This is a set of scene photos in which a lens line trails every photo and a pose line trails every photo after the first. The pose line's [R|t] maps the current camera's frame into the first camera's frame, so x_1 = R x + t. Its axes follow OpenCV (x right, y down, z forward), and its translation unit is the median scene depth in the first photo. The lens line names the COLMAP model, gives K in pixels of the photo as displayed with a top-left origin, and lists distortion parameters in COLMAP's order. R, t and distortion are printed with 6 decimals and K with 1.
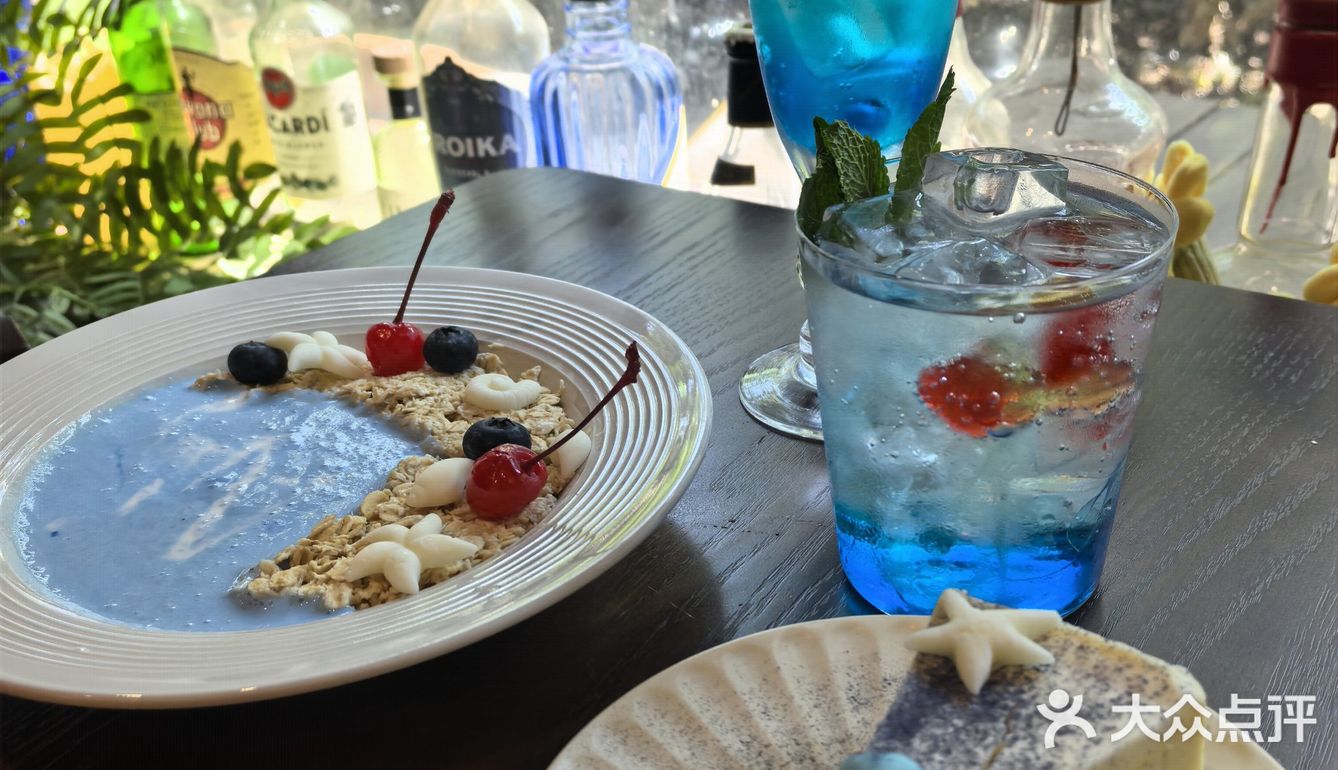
lens RADIAL K [[1430.9, 0, 642.3], [0, 1430.9, 363.4], [0, 0, 1]] dist [0.077291, -0.264230]
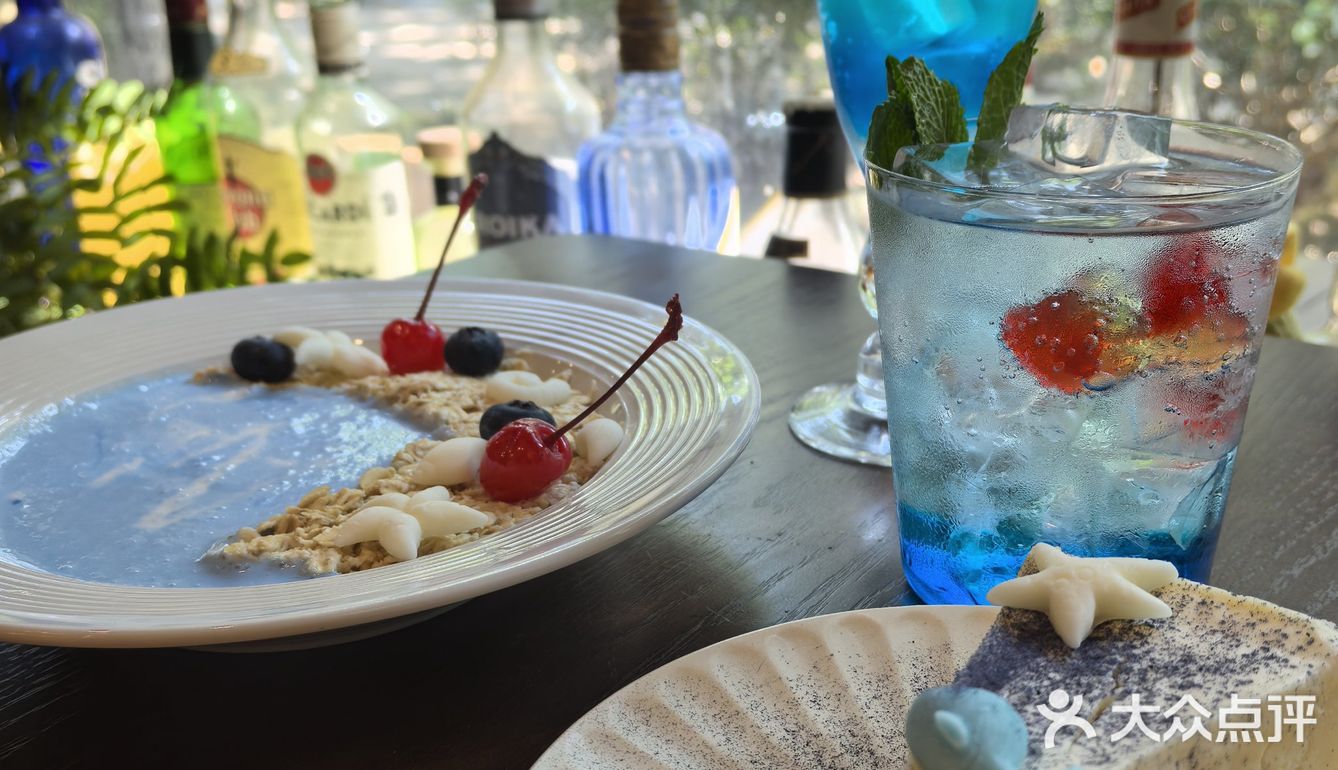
lens RADIAL K [[1455.1, 0, 650.4], [0, 1455.1, 373.5], [0, 0, 1]] dist [0.049608, -0.159202]
pose [[0.998939, 0.038191, -0.025726, 0.002969], [-0.040784, 0.993179, -0.109238, 0.122684], [0.021379, 0.110171, 0.993683, 0.103387]]
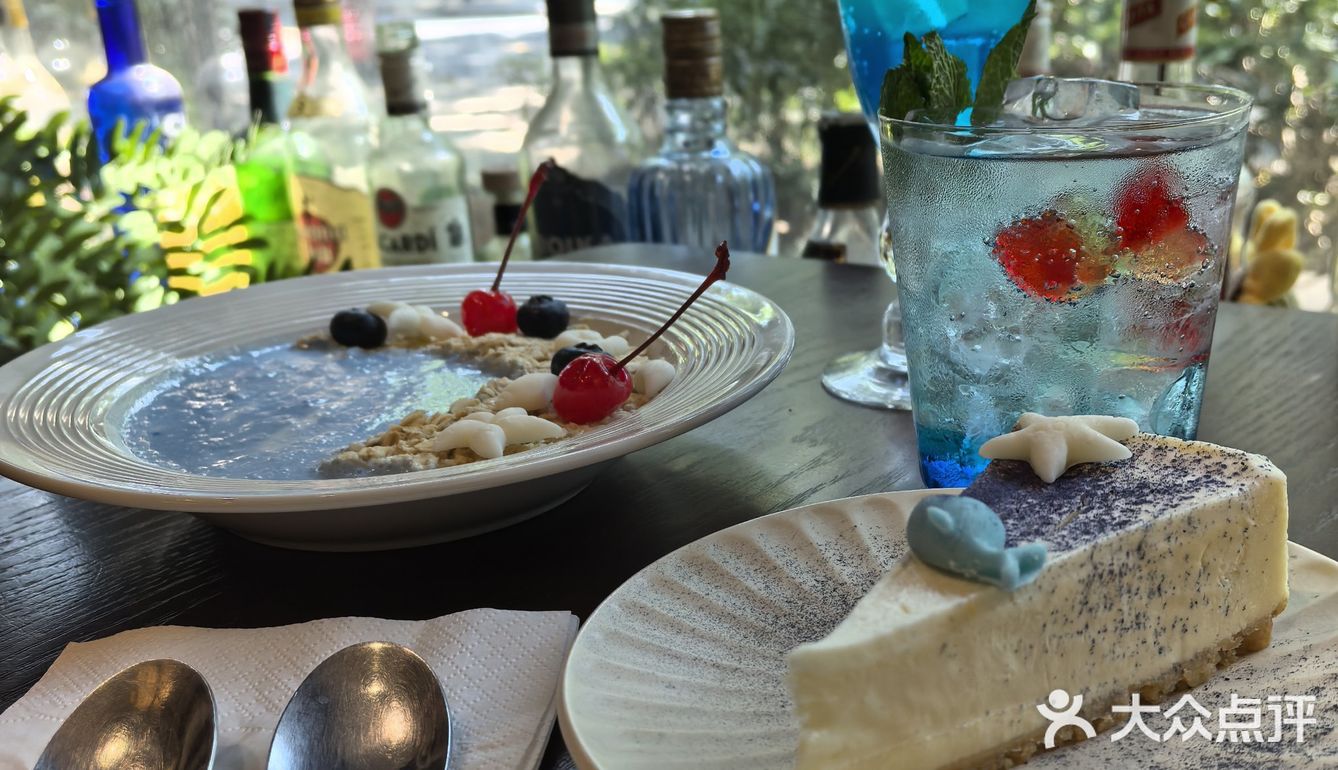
lens RADIAL K [[1430.9, 0, 642.3], [0, 1430.9, 363.4], [0, 0, 1]] dist [0.077291, -0.264230]
pose [[0.997475, 0.021834, -0.067574, 0.010041], [-0.031880, 0.987964, -0.151365, 0.216037], [0.063455, 0.153137, 0.986165, -0.010614]]
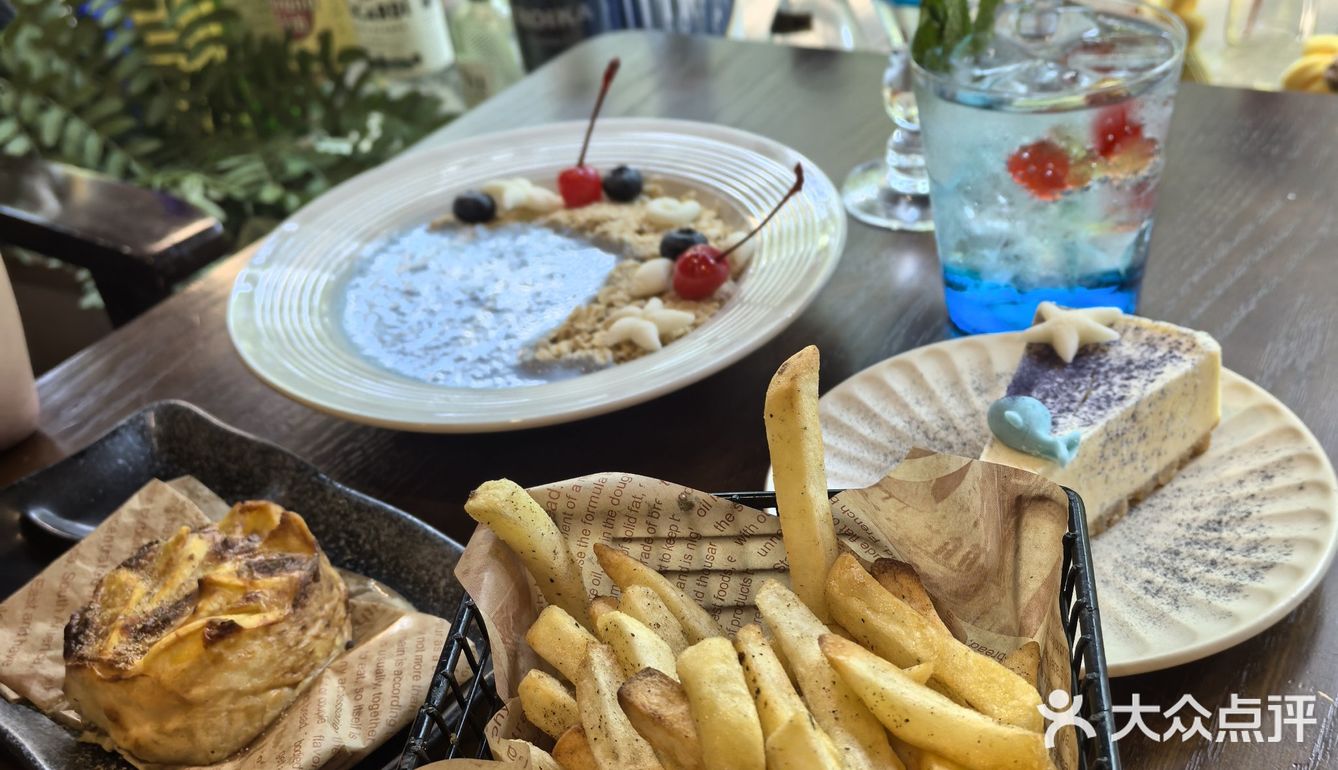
lens RADIAL K [[1392.7, 0, 647.2], [0, 1392.7, 382.9], [0, 0, 1]] dist [0.117891, -0.520829]
pose [[0.996133, -0.087099, -0.011487, -0.138239], [0.087847, 0.989076, 0.118369, 0.025315], [0.001052, -0.118921, 0.992903, -0.331705]]
